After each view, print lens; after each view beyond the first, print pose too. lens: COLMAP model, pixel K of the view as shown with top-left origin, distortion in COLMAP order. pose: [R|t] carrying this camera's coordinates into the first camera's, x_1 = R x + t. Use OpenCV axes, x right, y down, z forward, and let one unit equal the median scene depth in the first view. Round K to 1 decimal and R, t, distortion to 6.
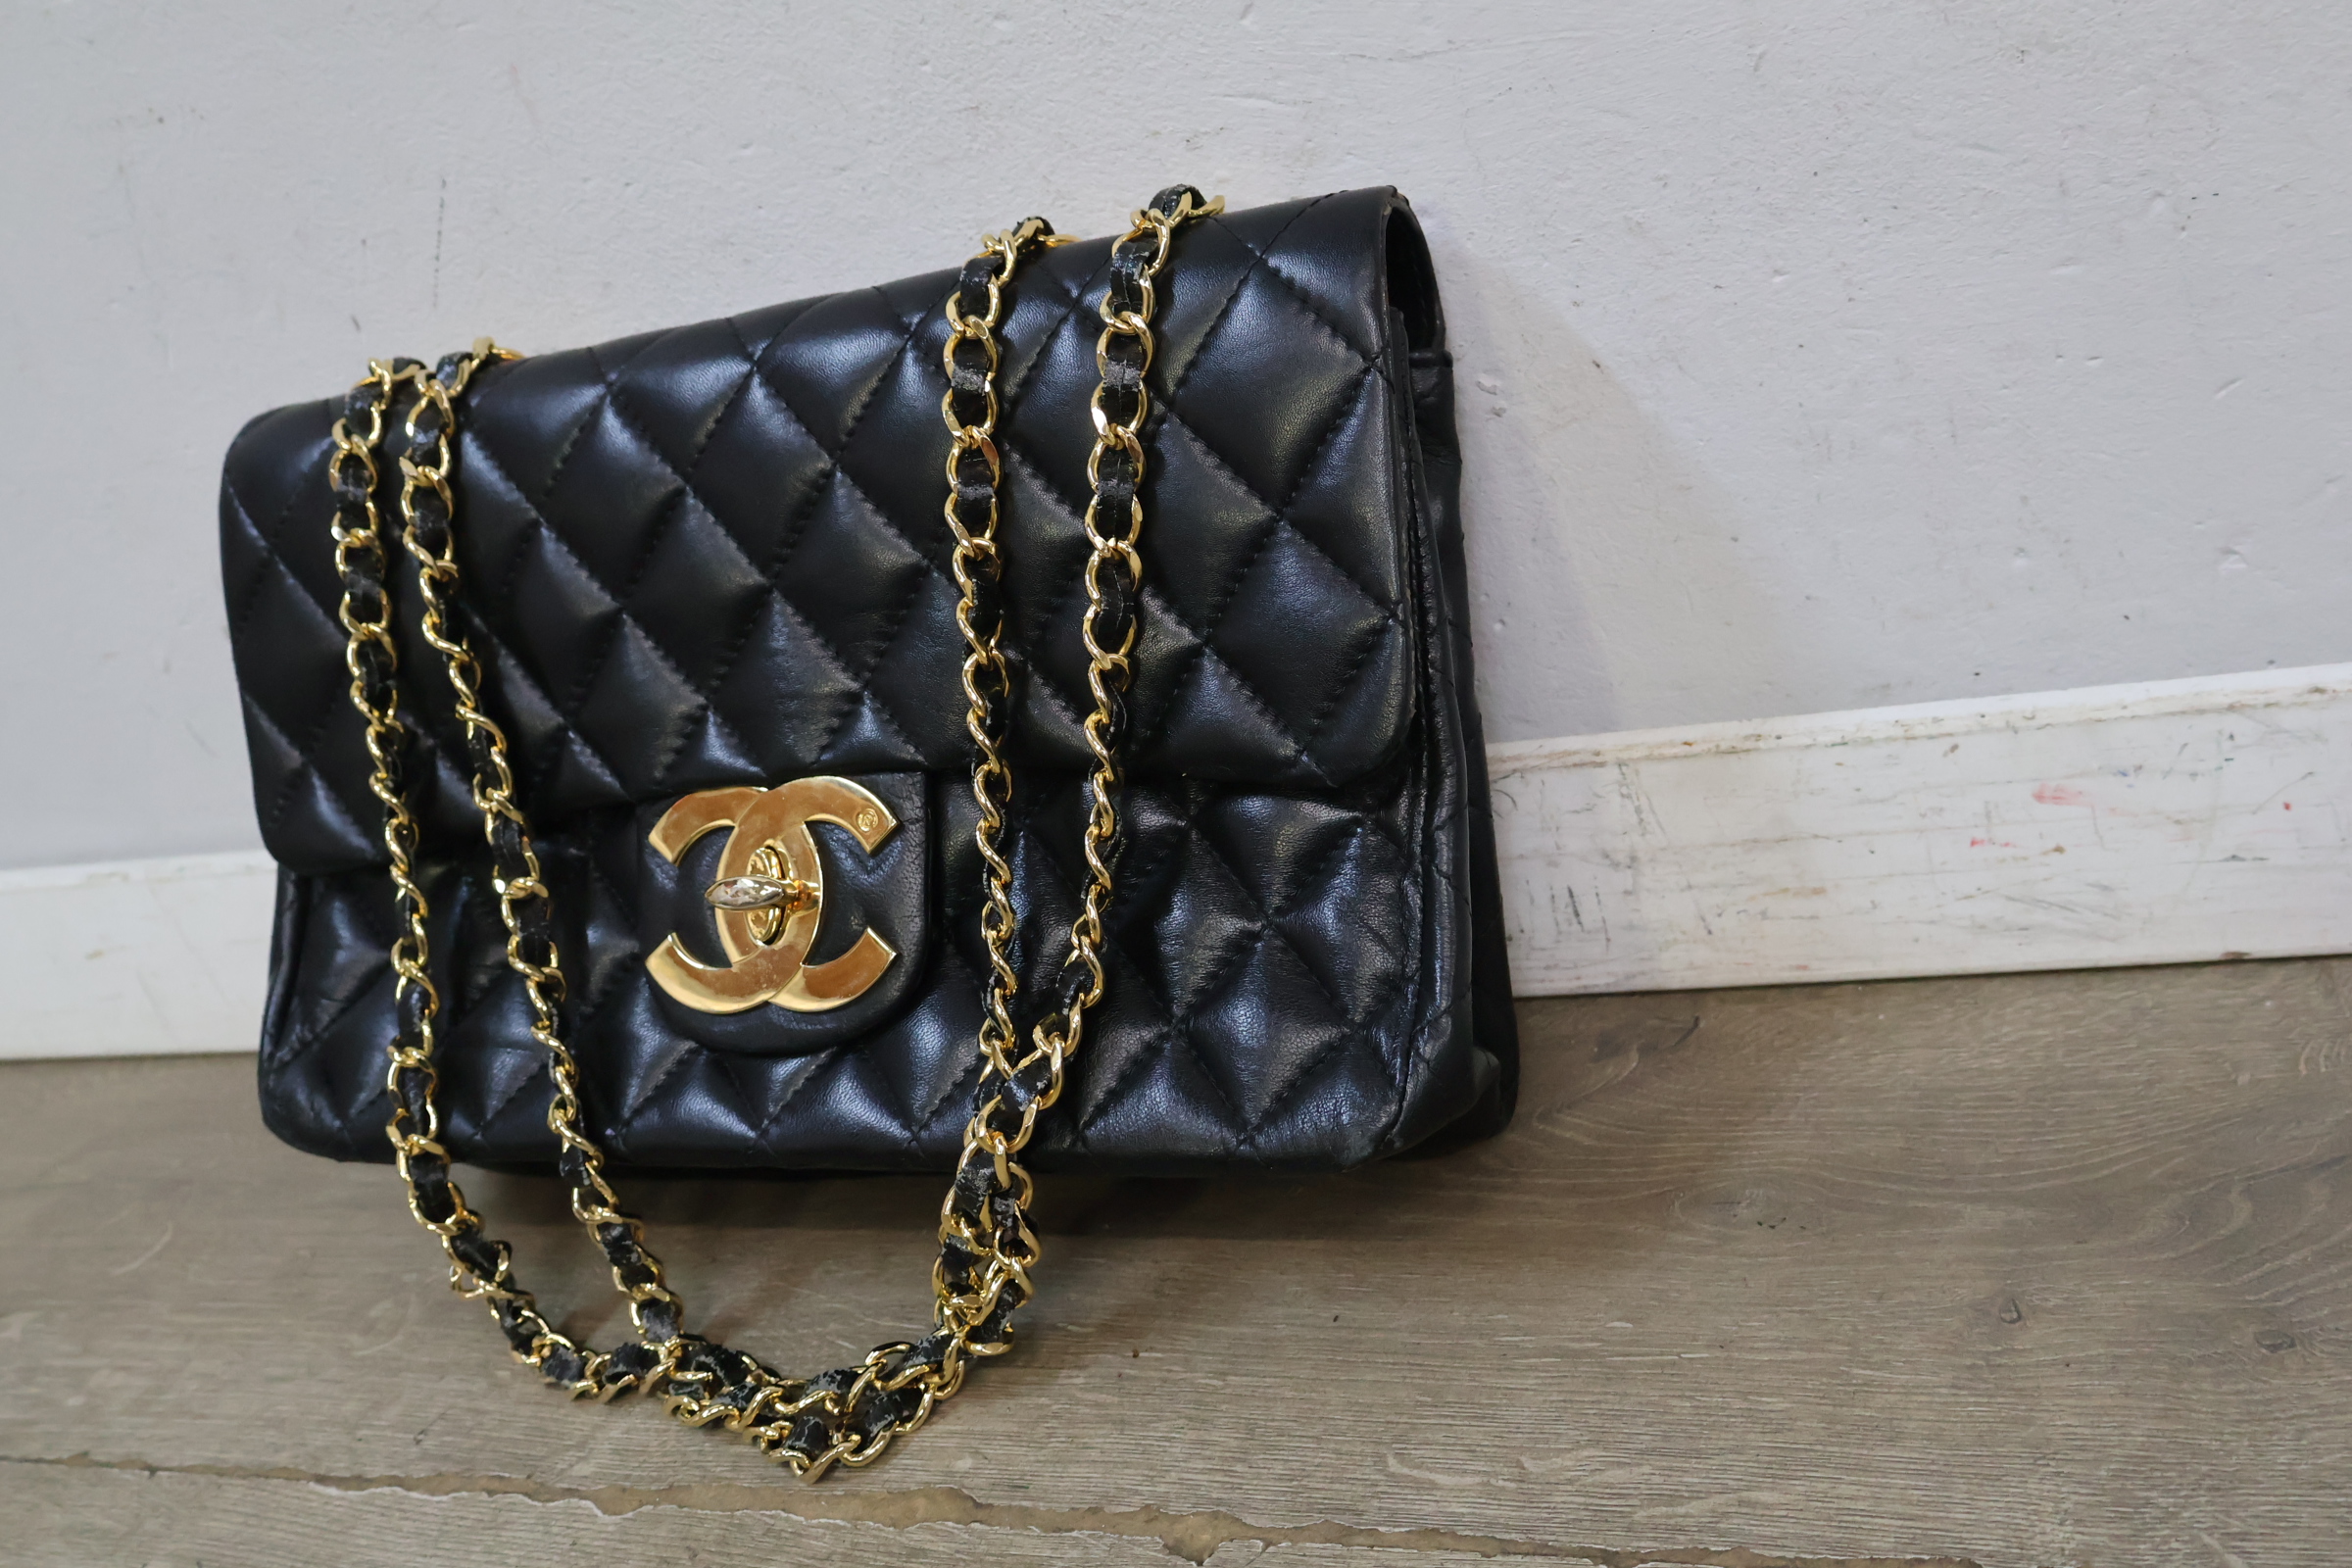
lens RADIAL K [[2274.5, 0, 1193.2], [0, 2274.5, 780.3], [0, 0, 1]] dist [0.002008, 0.000000]
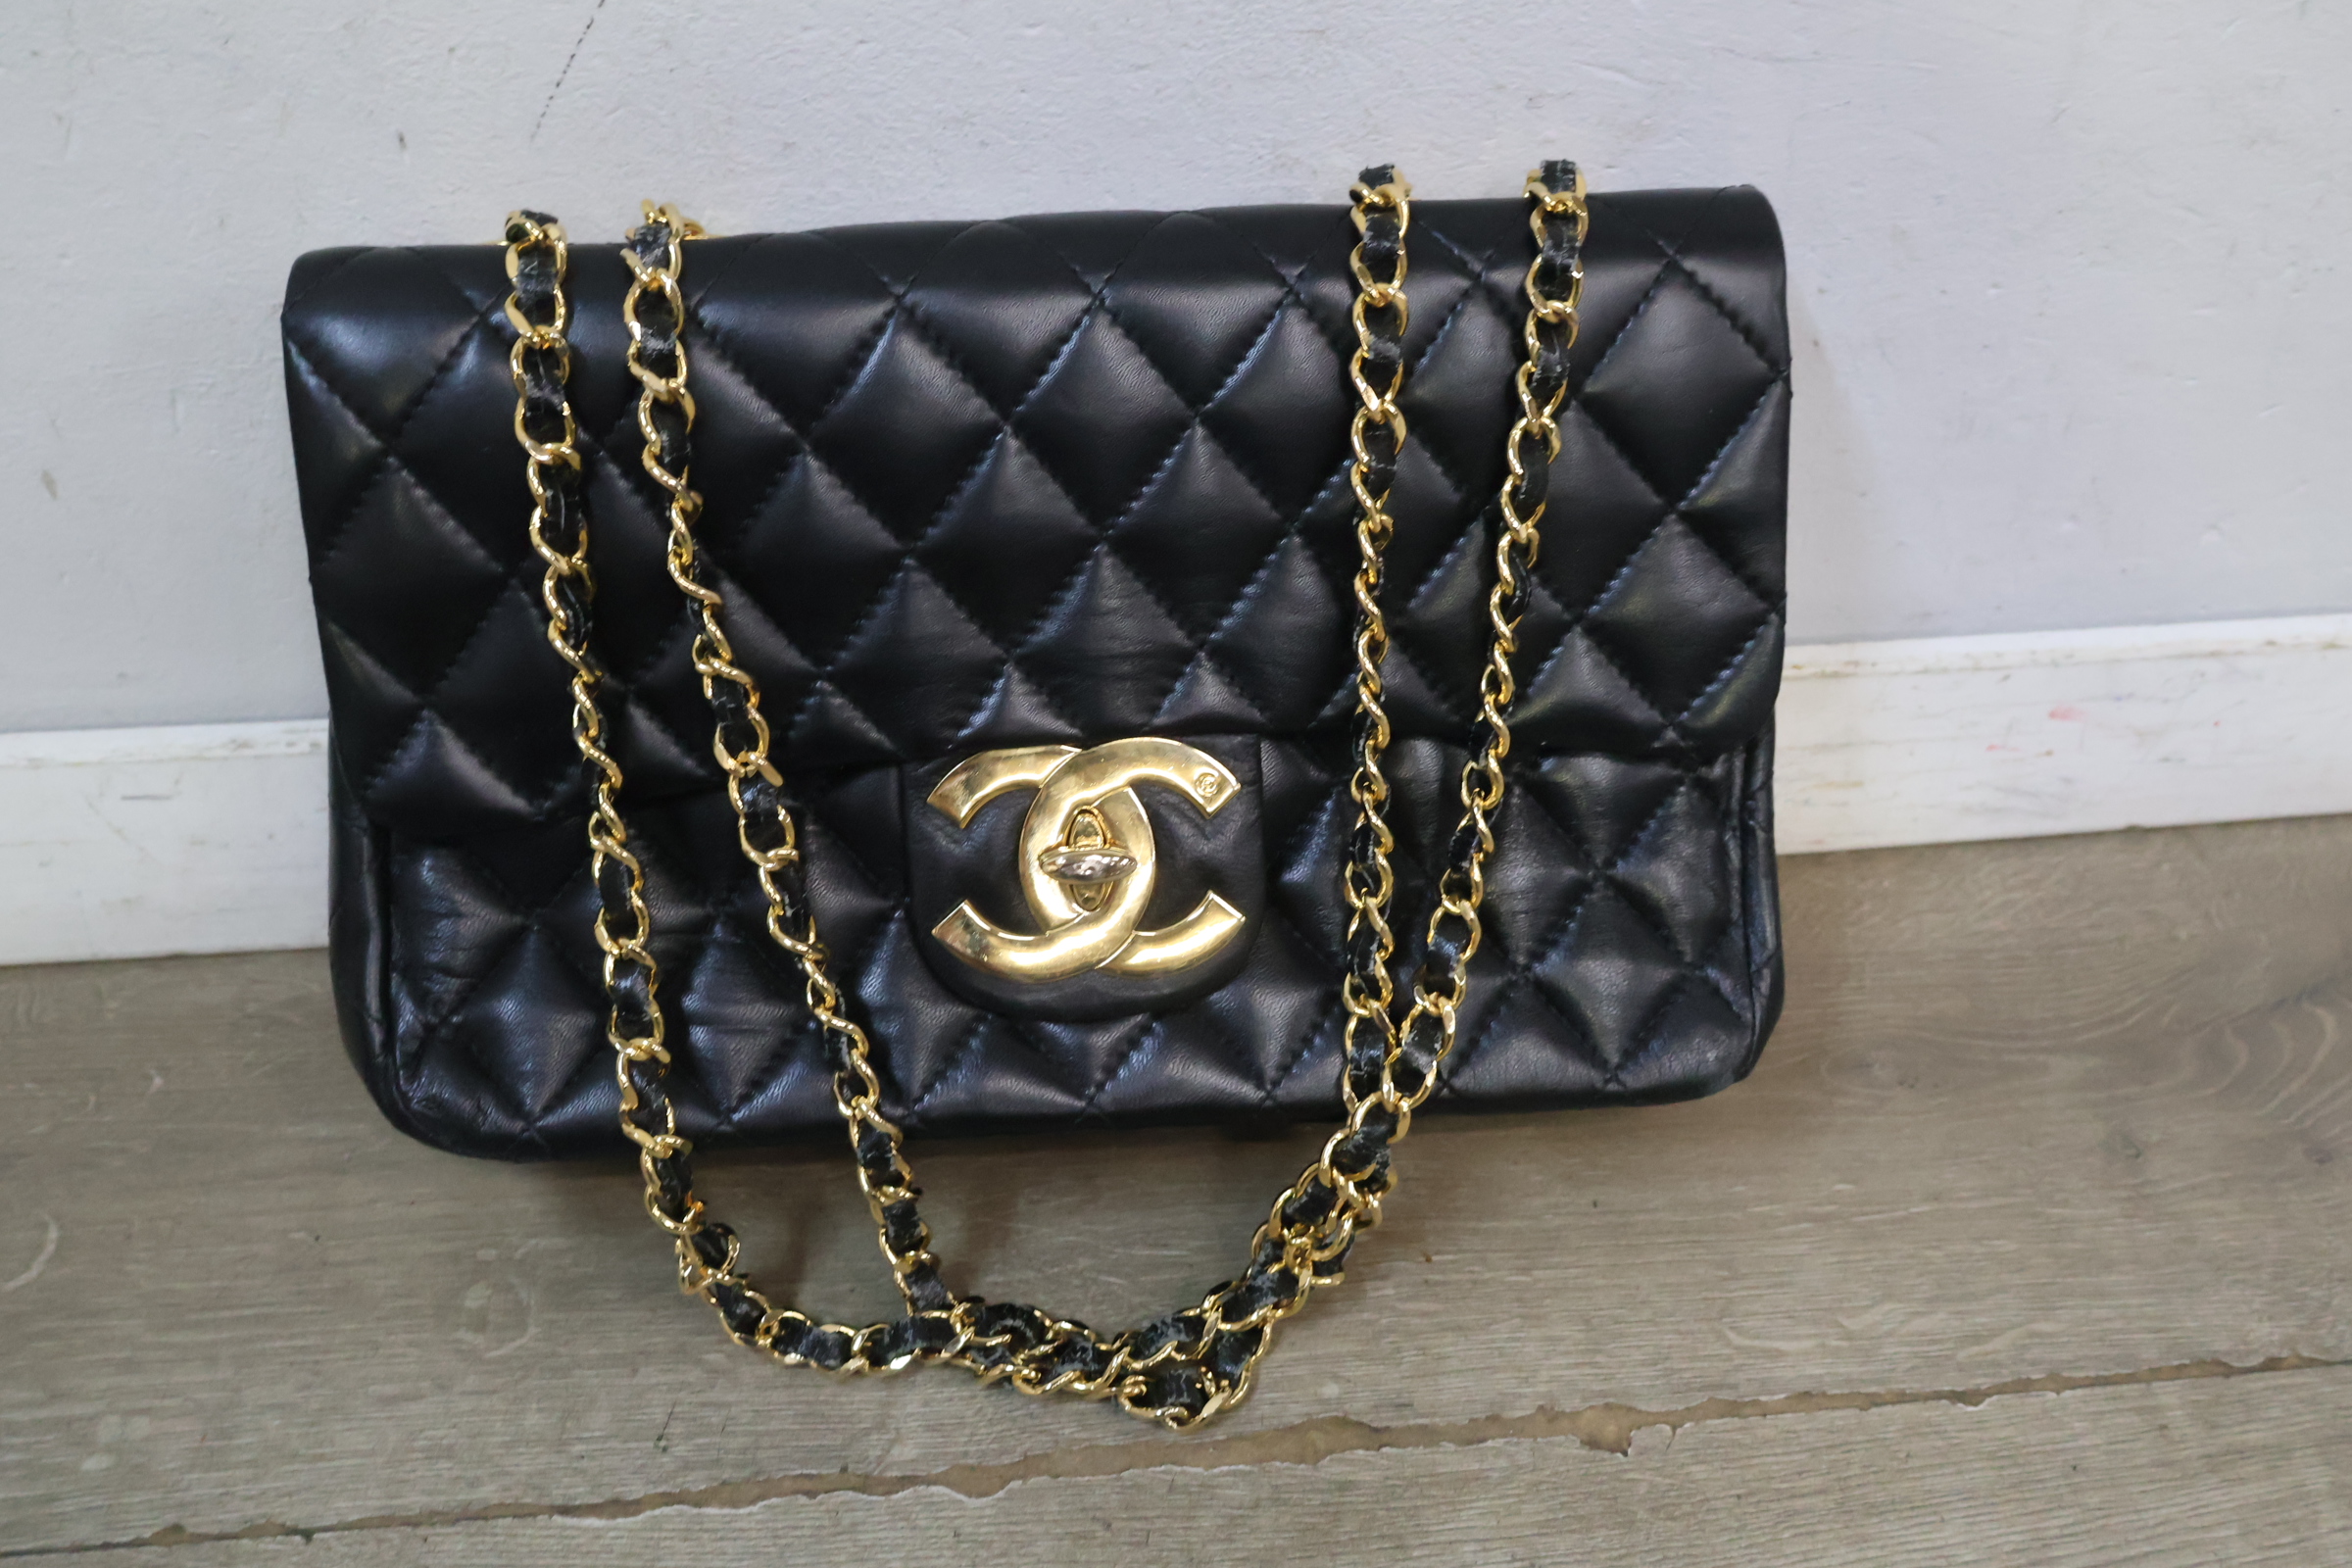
lens RADIAL K [[2274.5, 0, 1172.9], [0, 2274.5, 776.4], [0, 0, 1]] dist [0.002008, 0.000000]
pose [[0.871060, -0.058894, 0.487633, -0.641257], [-0.039659, 0.981111, 0.189337, -0.172882], [-0.489573, -0.184262, 0.852271, 0.174433]]
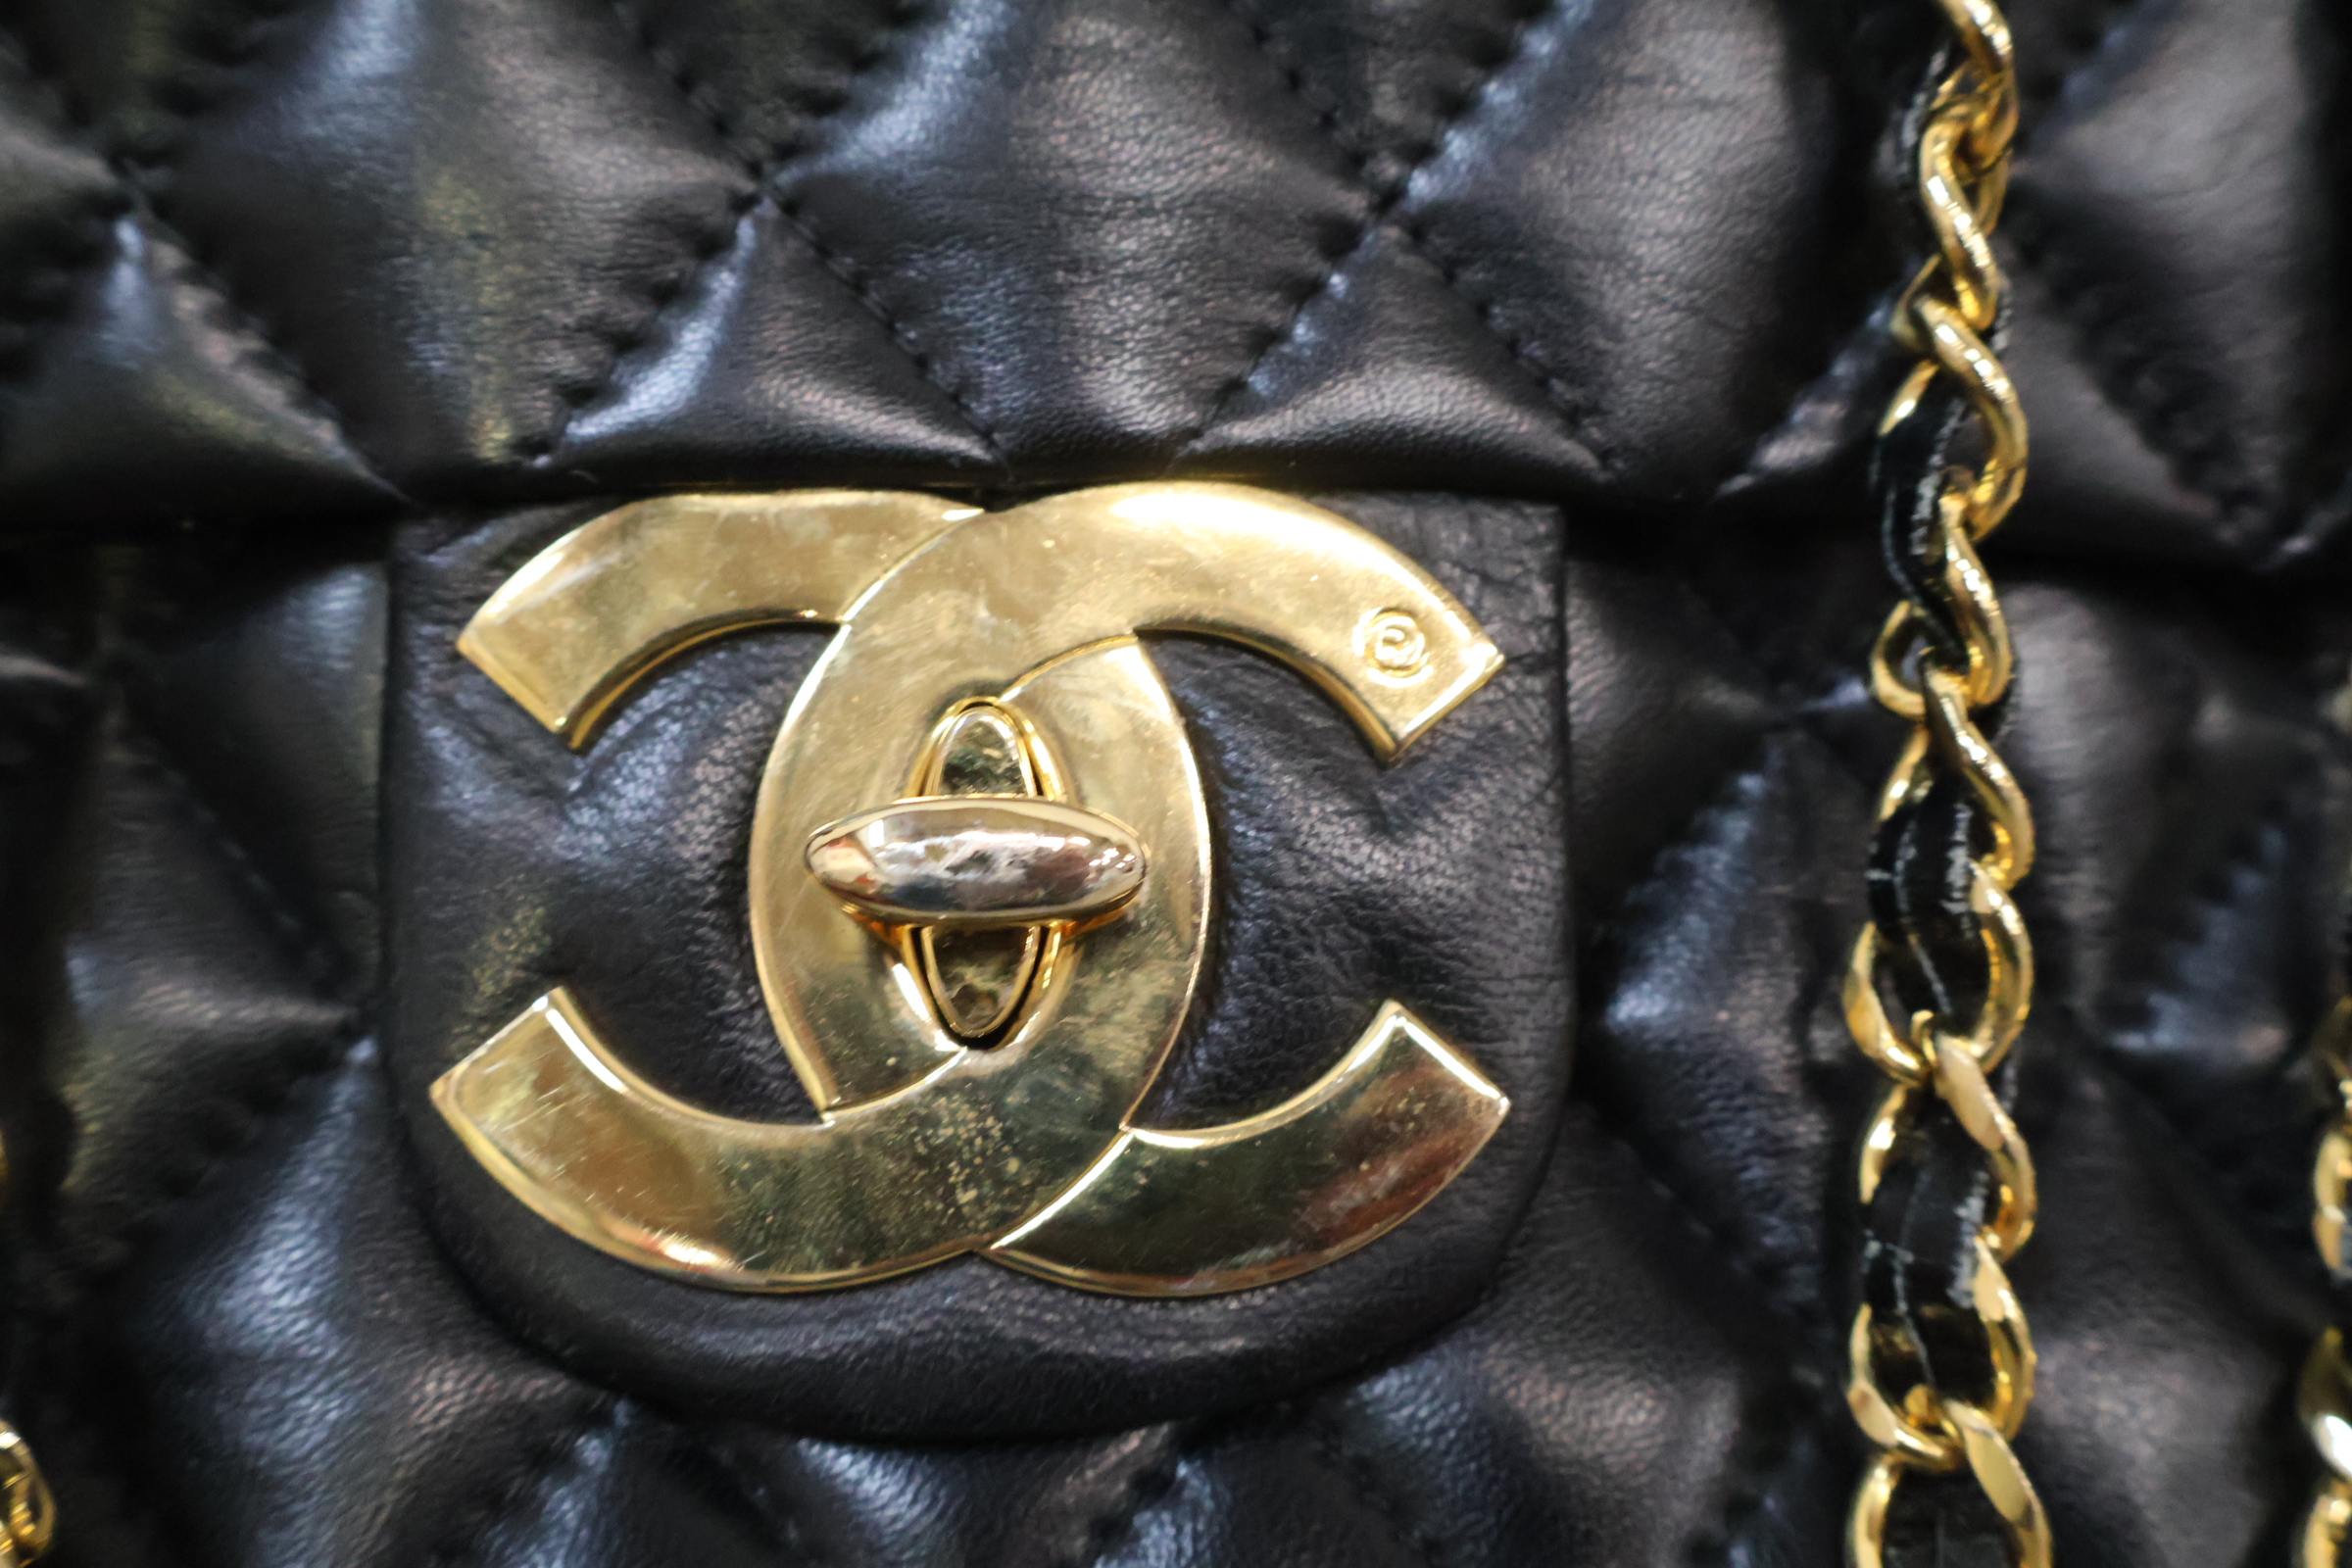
lens RADIAL K [[2274.5, 0, 1188.0], [0, 2274.5, 783.8], [0, 0, 1]] dist [0.002008, 0.000000]
pose [[0.877991, 0.074820, 0.472794, -0.309308], [-0.076143, 0.996963, -0.016371, 0.043284], [-0.472583, -0.021627, 0.881021, 0.759707]]
